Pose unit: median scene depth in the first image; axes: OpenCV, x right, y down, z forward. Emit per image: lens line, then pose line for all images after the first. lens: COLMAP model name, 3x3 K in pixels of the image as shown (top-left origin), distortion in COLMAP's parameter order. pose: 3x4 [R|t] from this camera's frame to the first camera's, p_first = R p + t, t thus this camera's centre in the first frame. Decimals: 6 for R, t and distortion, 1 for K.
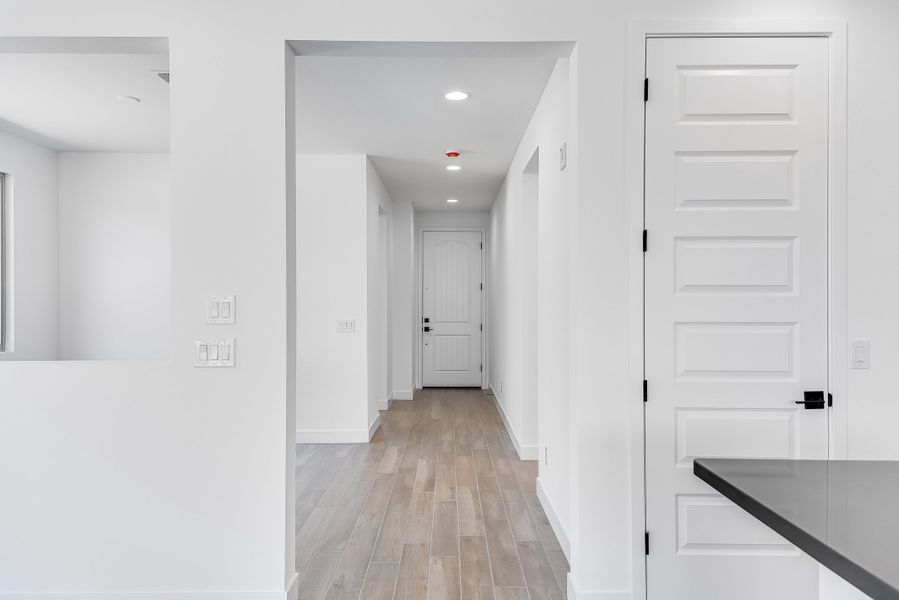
lens RADIAL K [[598.6, 0, 444.8], [0, 598.6, 292.8], [0, 0, 1]] dist [-0.001325, -0.003166]
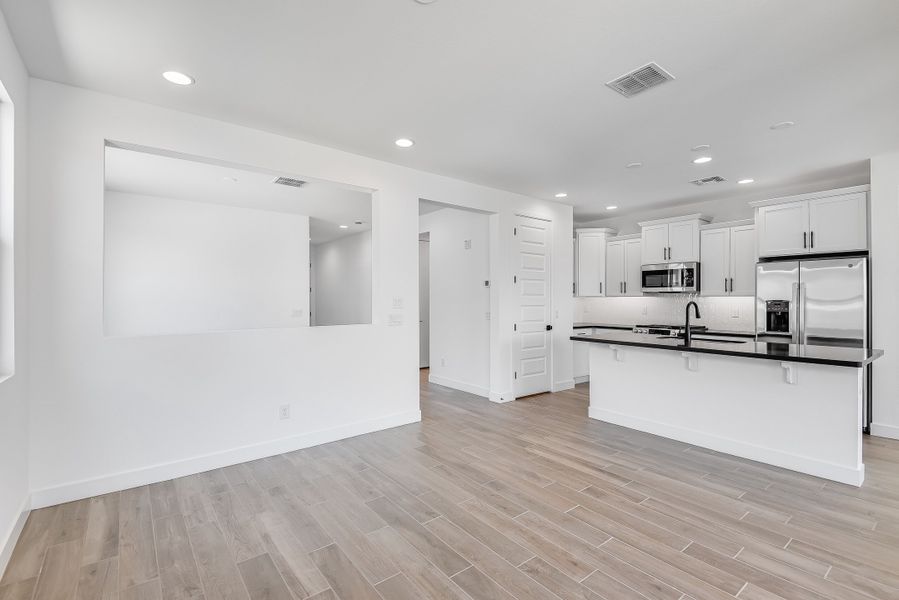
lens RADIAL K [[400.6, 0, 433.6], [0, 400.6, 298.1], [0, 0, 1]] dist [-0.002387, -0.006485]
pose [[0.802203, -0.002492, 0.597046, -0.569443], [-0.008520, 0.999842, 0.015622, -0.009161], [-0.596991, -0.017619, 0.802055, -0.194801]]
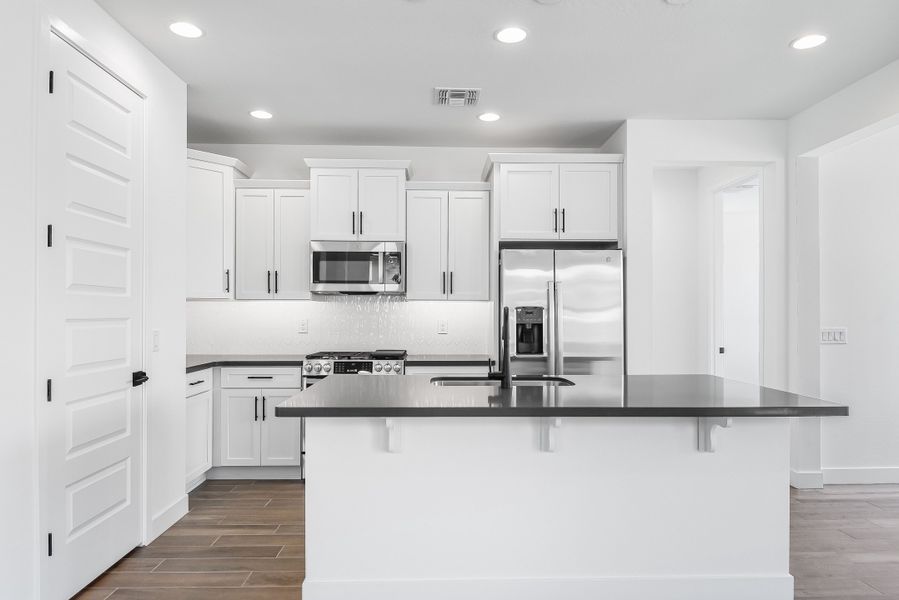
lens RADIAL K [[566.2, 0, 450.7], [0, 566.2, 304.1], [0, 0, 1]] dist [0.024914, -0.013774]
pose [[-0.036977, 0.009203, 0.999274, -0.280054], [-0.021135, 0.999727, -0.009989, 0.008252], [-0.999093, -0.021489, -0.036773, 0.171171]]
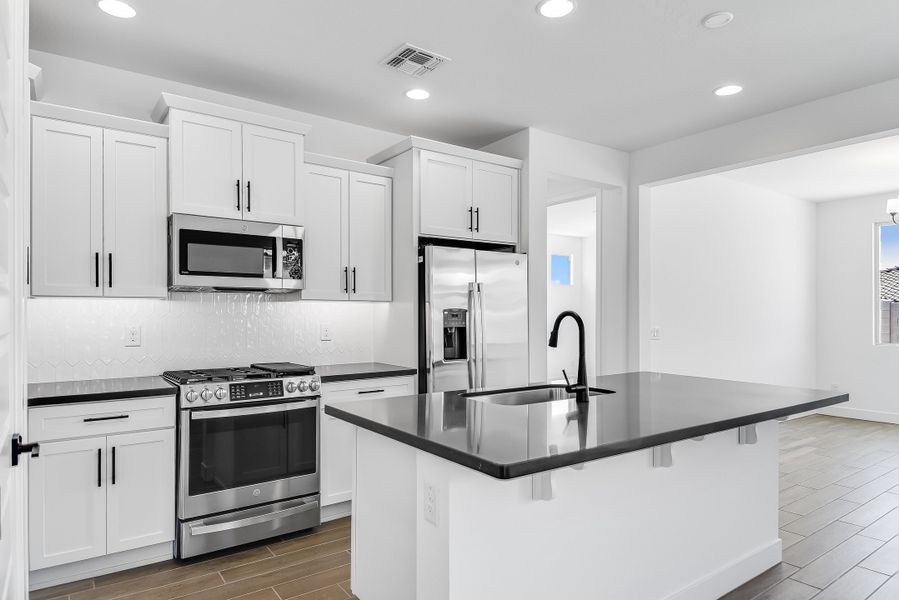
lens RADIAL K [[543.4, 0, 455.2], [0, 543.4, 306.3], [0, 0, 1]] dist [0.040007, -0.002899]
pose [[-0.596527, 0.000103, 0.802593, -0.070403], [-0.021593, 0.999636, -0.016178, 0.009395], [-0.802303, -0.026981, -0.596307, 0.442634]]
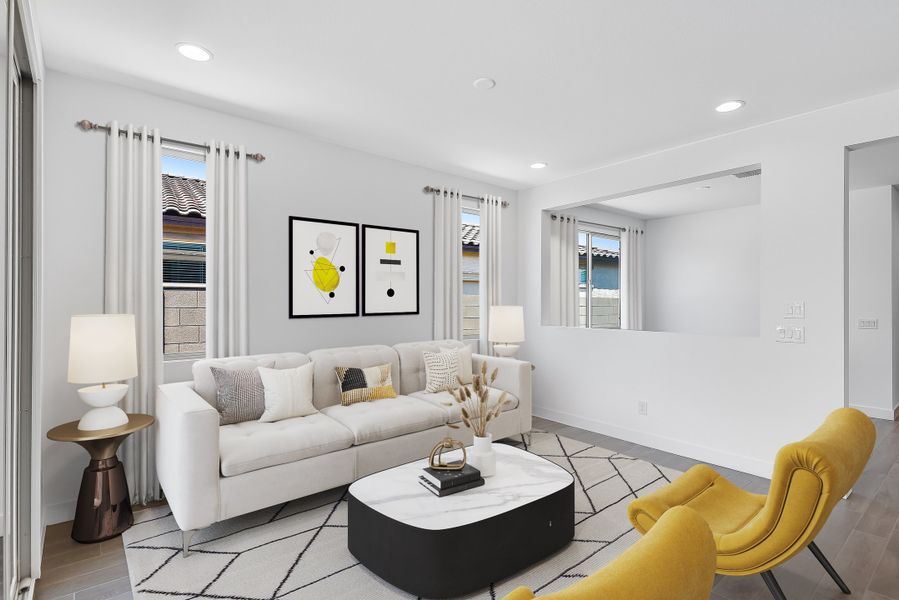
lens RADIAL K [[425.7, 0, 454.0], [0, 425.7, 304.0], [0, 0, 1]] dist [0.008209, -0.003883]
pose [[0.626537, 0.002379, -0.779388, -0.009740], [0.011184, 0.999865, 0.012043, -0.008060], [0.779312, -0.016262, 0.626425, -0.259304]]
